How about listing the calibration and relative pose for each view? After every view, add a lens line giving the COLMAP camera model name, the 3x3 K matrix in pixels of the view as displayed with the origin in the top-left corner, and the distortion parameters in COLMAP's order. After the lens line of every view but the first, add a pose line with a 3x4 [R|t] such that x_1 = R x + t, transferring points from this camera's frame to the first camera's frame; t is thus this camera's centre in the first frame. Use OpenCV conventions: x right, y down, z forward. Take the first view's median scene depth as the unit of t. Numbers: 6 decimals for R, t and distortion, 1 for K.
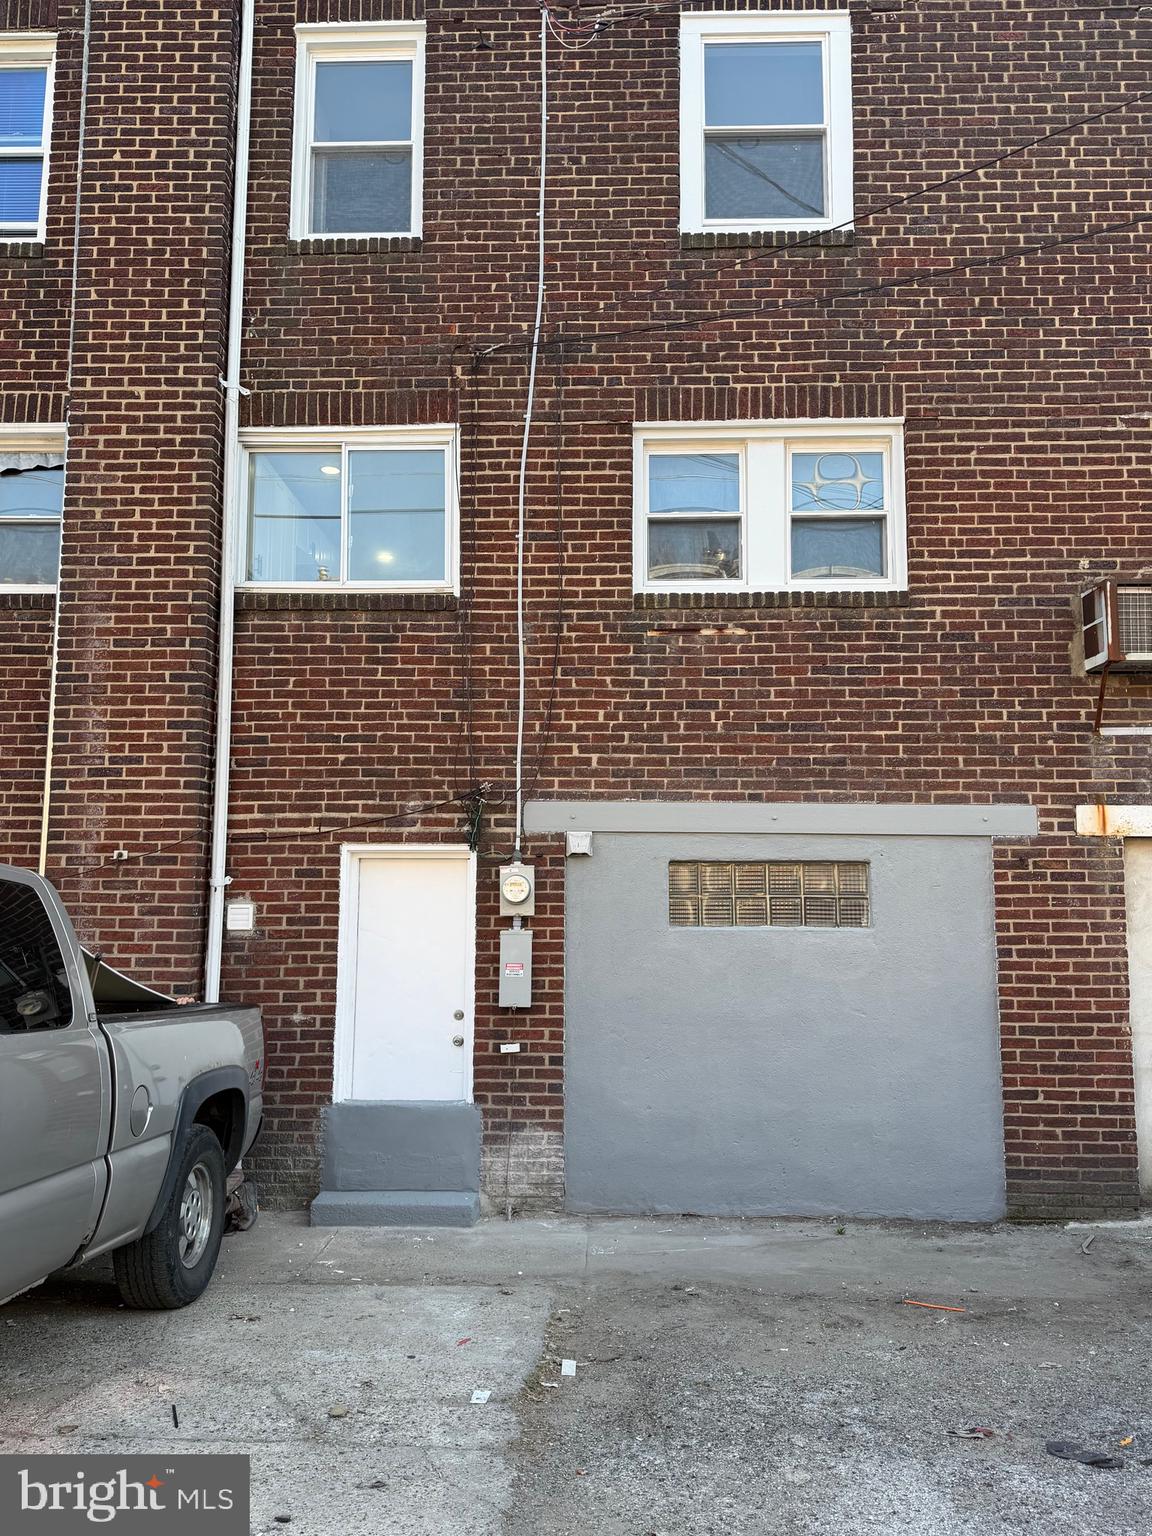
lens RADIAL K [[1126.2, 0, 573.0], [0, 1126.2, 772.7], [0, 0, 1]] dist [0.139458, -0.221086]
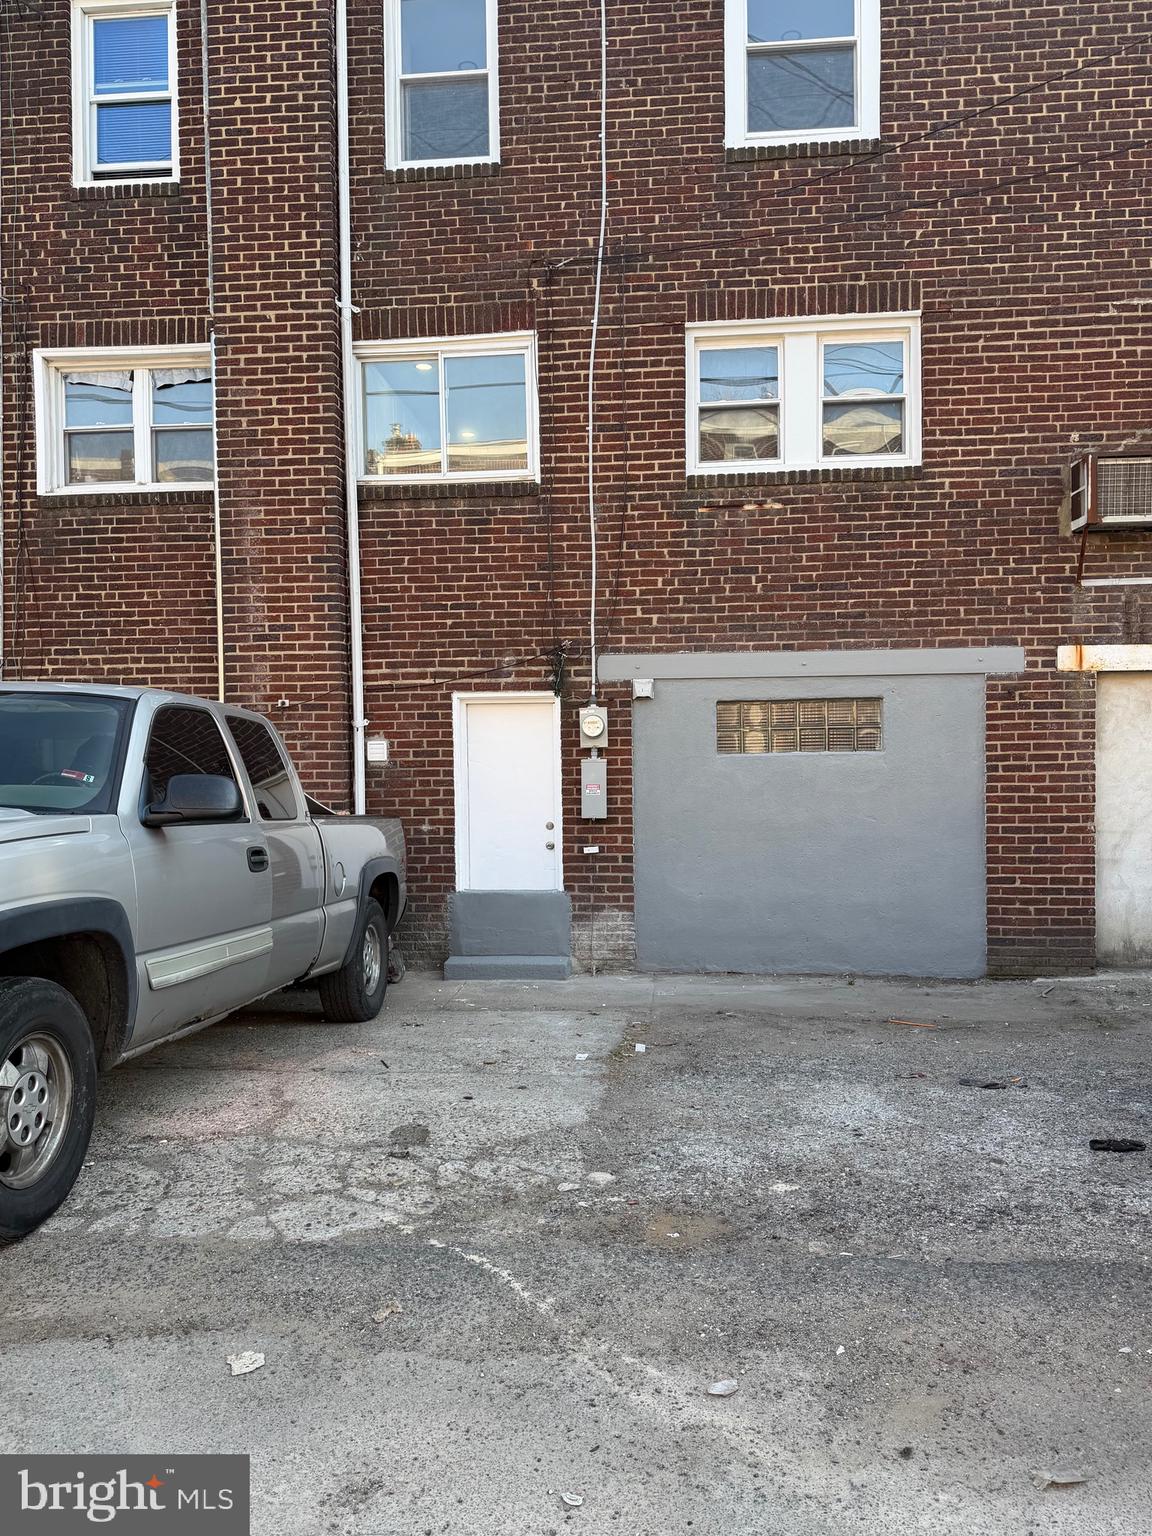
lens RADIAL K [[1126.2, 0, 573.0], [0, 1126.2, 772.7], [0, 0, 1]] dist [0.139458, -0.221086]
pose [[0.998040, -0.015457, -0.060633, 0.002166], [0.023619, 0.990385, 0.136306, -0.015496], [0.057943, -0.137471, 0.988809, -0.230152]]
